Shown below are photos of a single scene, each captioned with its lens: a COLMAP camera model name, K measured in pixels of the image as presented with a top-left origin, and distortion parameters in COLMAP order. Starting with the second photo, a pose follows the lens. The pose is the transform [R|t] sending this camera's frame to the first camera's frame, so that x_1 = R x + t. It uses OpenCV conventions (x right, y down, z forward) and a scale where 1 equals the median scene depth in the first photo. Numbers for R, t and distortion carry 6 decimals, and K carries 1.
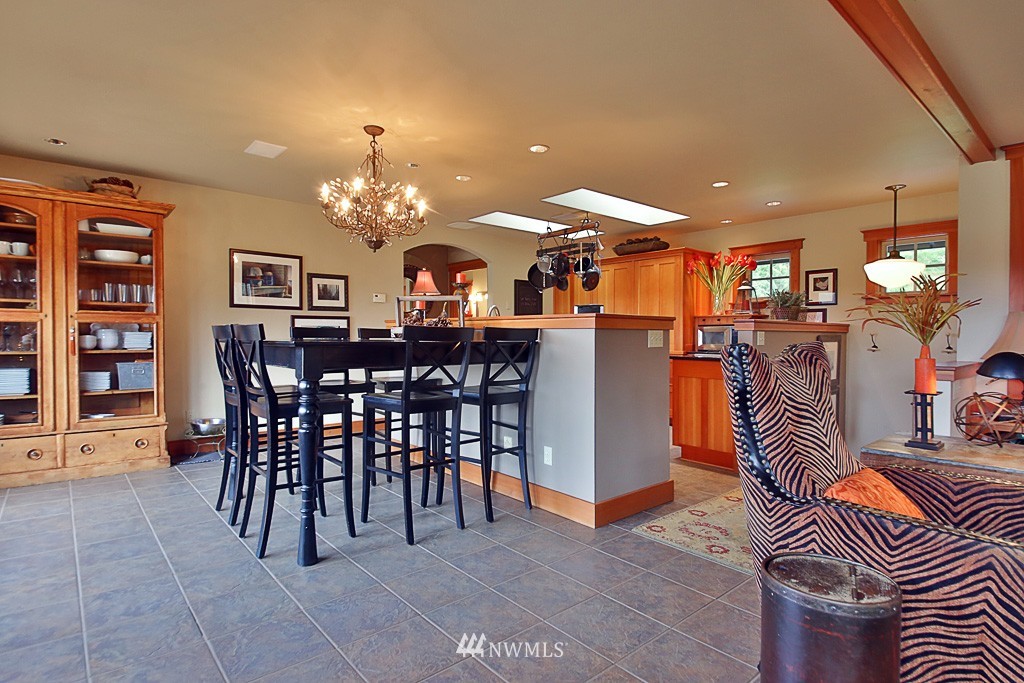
lens RADIAL K [[530.7, 0, 514.7], [0, 530.7, 343.2], [0, 0, 1]] dist [0.021247, -0.010168]
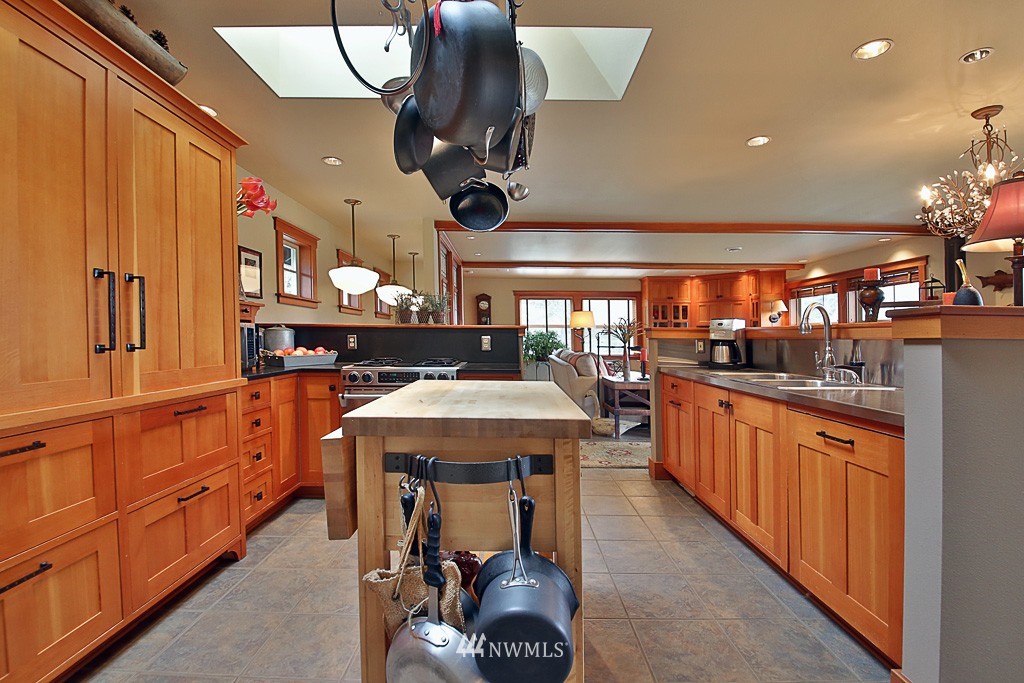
lens RADIAL K [[428.6, 0, 510.3], [0, 428.6, 338.2], [0, 0, 1]] dist [-0.027968, -0.000863]
pose [[-0.740906, -0.012425, 0.671494, -0.100554], [0.003912, 0.999732, 0.022815, -0.030133], [-0.671598, 0.019531, -0.740659, 1.382128]]
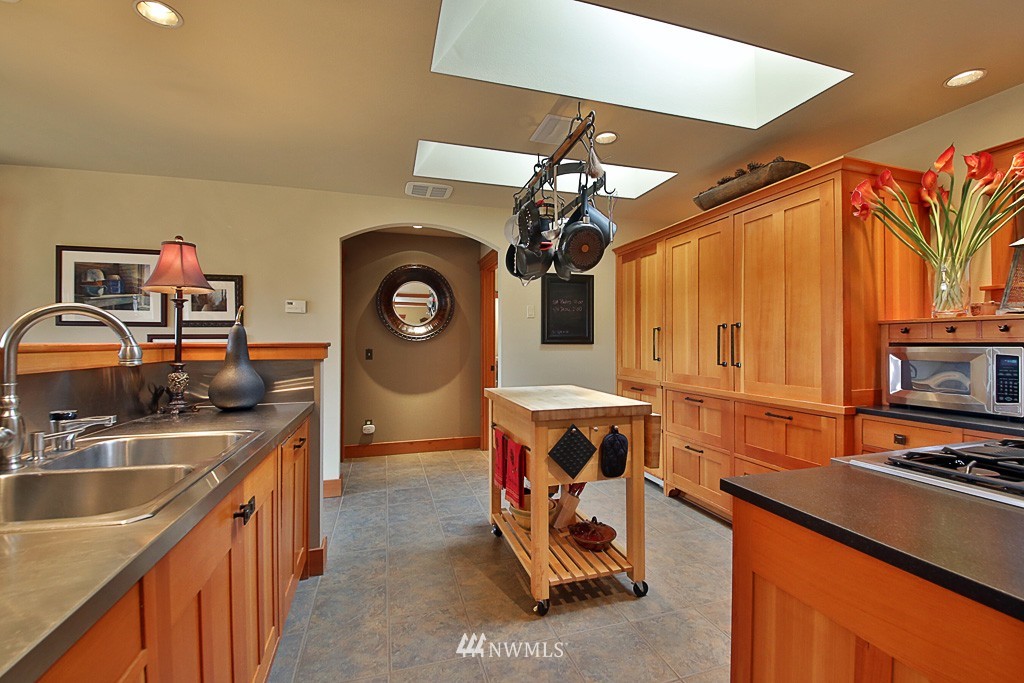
lens RADIAL K [[428.6, 0, 512.0], [0, 428.6, 343.5], [0, 0, 1]] dist [-0.027968, -0.000863]
pose [[0.907988, -0.003253, -0.418985, 0.271245], [-0.003449, 0.999878, -0.015237, -0.034990], [0.418983, 0.015280, 0.907866, 0.733691]]
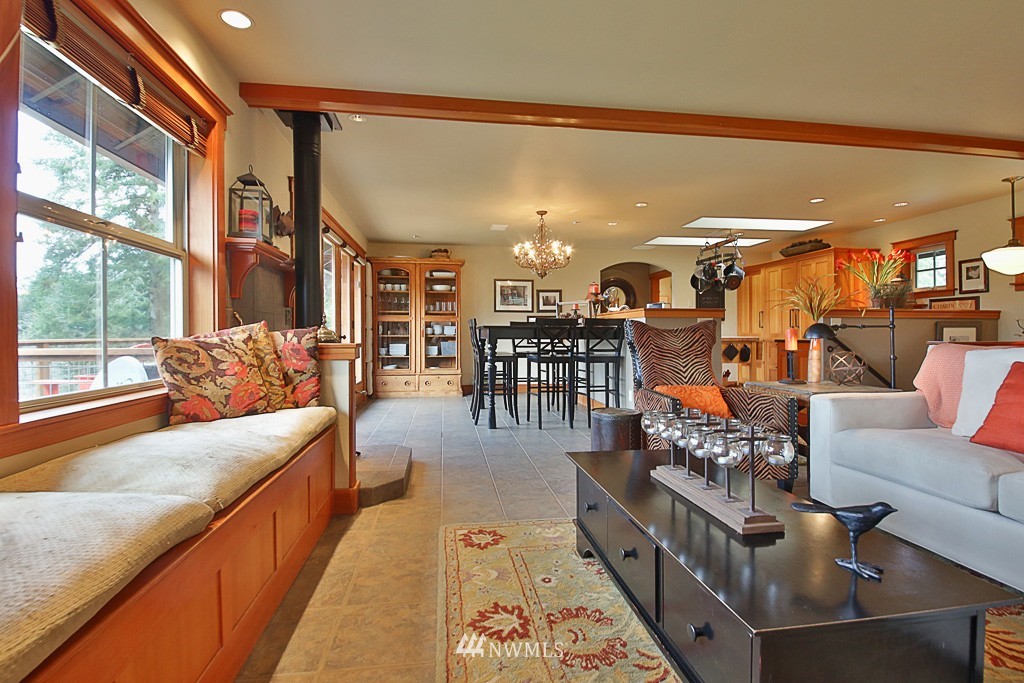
lens RADIAL K [[493.6, 0, 503.3], [0, 493.6, 336.4], [0, 0, 1]] dist [0.000037, -0.001944]
pose [[0.833196, -0.002735, -0.552971, 0.382381], [-0.004569, 0.999920, -0.011831, 0.031020], [0.552958, 0.012384, 0.833117, -0.326546]]
